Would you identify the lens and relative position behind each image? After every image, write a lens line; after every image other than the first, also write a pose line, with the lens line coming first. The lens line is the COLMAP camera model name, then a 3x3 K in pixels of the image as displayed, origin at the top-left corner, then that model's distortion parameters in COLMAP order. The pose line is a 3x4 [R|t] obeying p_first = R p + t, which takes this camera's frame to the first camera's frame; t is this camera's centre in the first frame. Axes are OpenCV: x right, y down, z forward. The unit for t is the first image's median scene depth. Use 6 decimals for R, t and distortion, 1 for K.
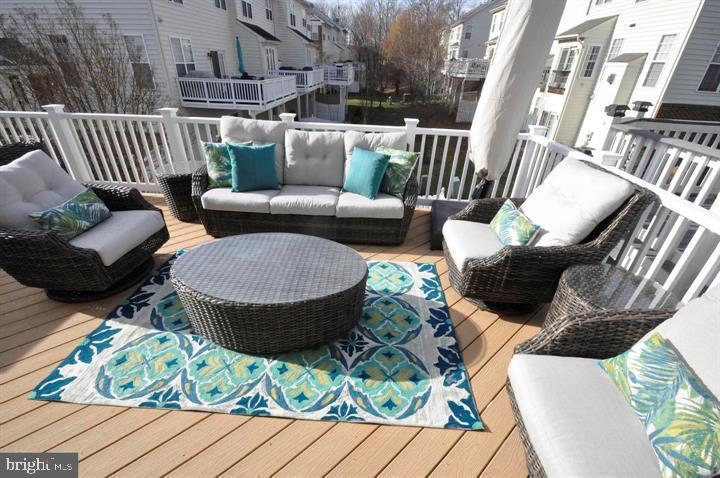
lens RADIAL K [[316.1, 0, 360.6], [0, 316.1, 246.6], [0, 0, 1]] dist [0.017514, -0.019499]
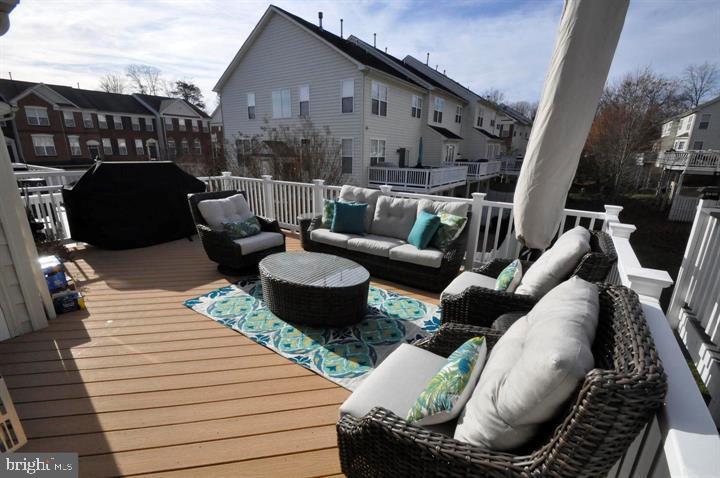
lens RADIAL K [[316.1, 0, 360.6], [0, 316.1, 246.6], [0, 0, 1]] dist [0.017514, -0.019499]
pose [[0.852481, 0.132426, -0.505707, 0.457114], [-0.253362, 0.950833, -0.178111, 0.115556], [0.457256, 0.279963, 0.844119, -0.143768]]
